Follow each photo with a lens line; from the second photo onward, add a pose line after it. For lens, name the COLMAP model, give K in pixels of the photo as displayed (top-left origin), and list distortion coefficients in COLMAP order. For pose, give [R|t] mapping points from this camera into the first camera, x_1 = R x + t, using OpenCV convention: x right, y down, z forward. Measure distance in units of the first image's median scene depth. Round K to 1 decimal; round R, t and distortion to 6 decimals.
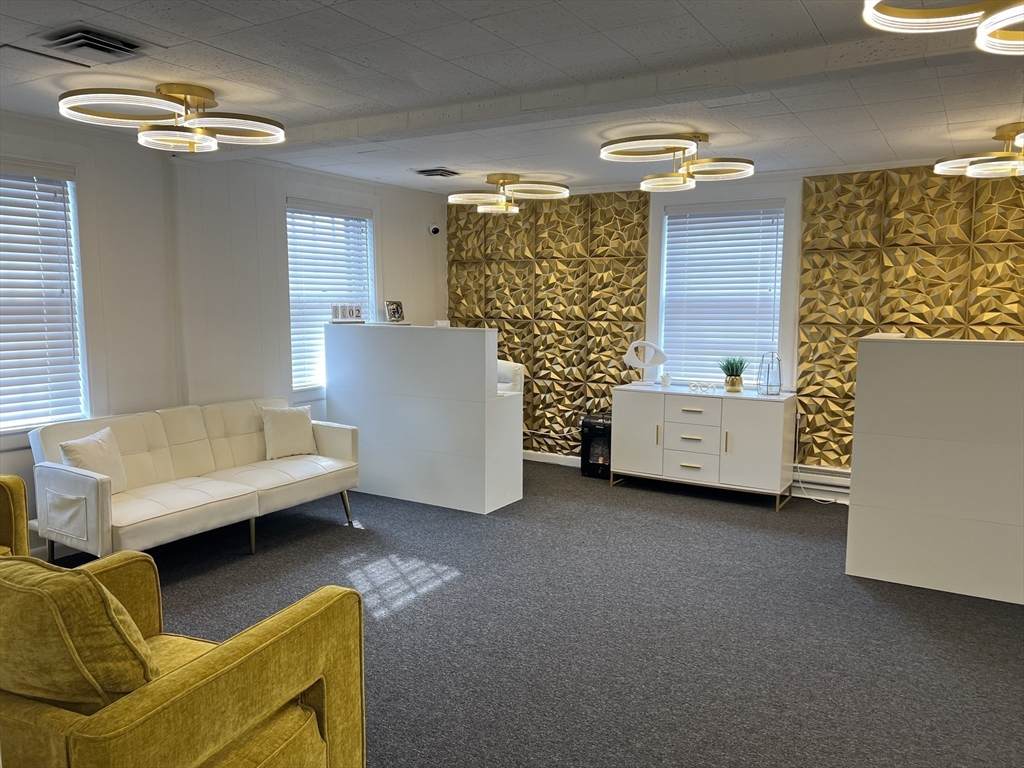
lens RADIAL K [[780.1, 0, 515.5], [0, 780.1, 409.3], [0, 0, 1]] dist [0.019458, -0.004600]
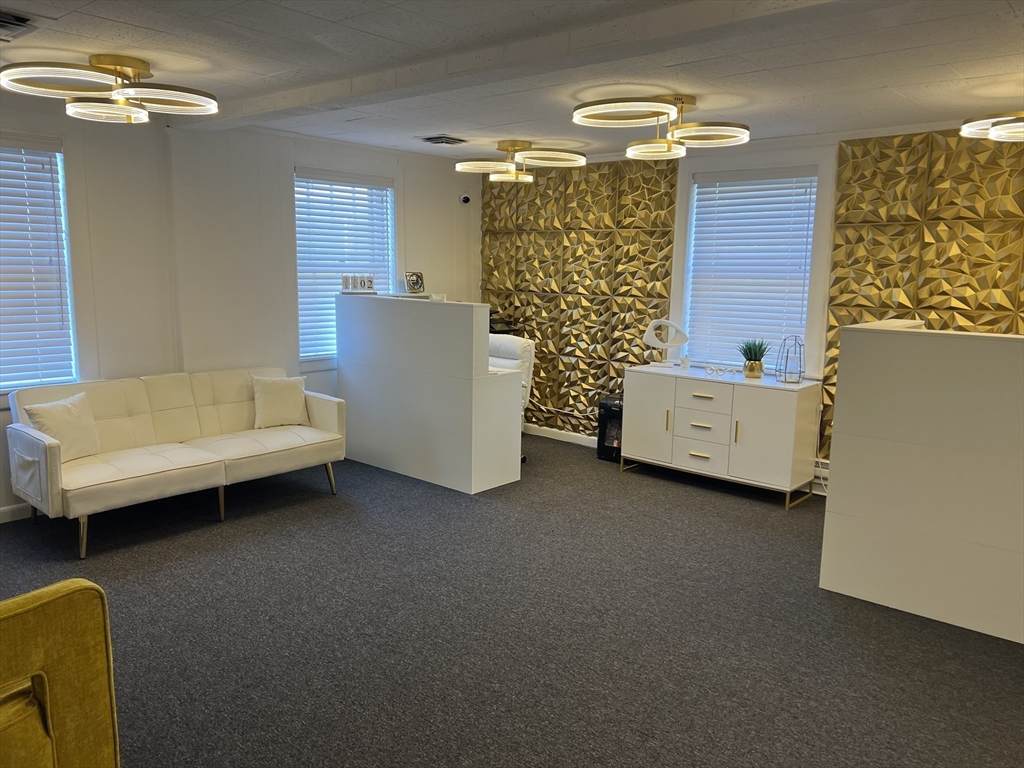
lens RADIAL K [[780.1, 0, 515.5], [0, 780.1, 409.3], [0, 0, 1]] dist [0.019458, -0.004600]
pose [[0.986968, 0.043652, -0.154883, 0.153358], [-0.037166, 0.998317, 0.044527, -0.016410], [0.156566, -0.038190, 0.986929, 0.045380]]
